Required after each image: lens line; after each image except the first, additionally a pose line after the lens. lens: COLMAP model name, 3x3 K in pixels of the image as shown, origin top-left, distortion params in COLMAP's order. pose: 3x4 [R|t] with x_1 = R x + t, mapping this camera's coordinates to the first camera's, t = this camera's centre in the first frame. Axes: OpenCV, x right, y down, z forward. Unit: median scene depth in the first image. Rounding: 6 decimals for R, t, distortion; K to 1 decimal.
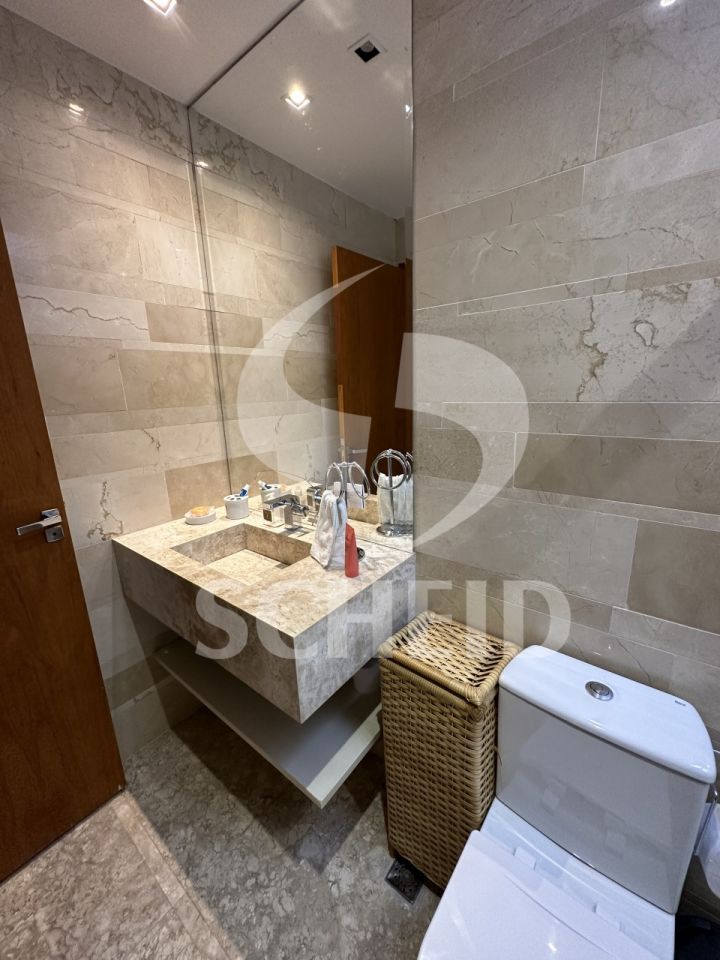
lens RADIAL K [[383.0, 0, 358.6], [0, 383.0, 478.3], [0, 0, 1]] dist [-0.002364, 0.000662]
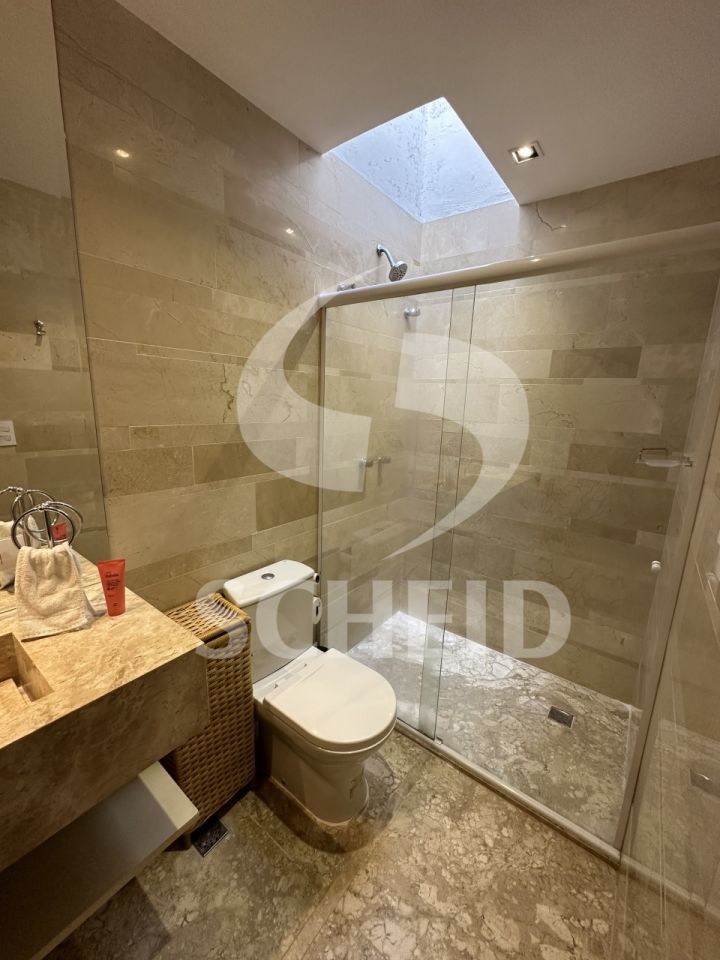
lens RADIAL K [[383.0, 0, 358.0], [0, 383.0, 479.5], [0, 0, 1]] dist [-0.002364, 0.000662]
pose [[-0.014207, -0.169701, 0.985393, -1.093034], [0.203473, 0.964382, 0.169016, -0.121176], [-0.978977, 0.202902, 0.020829, 0.420347]]
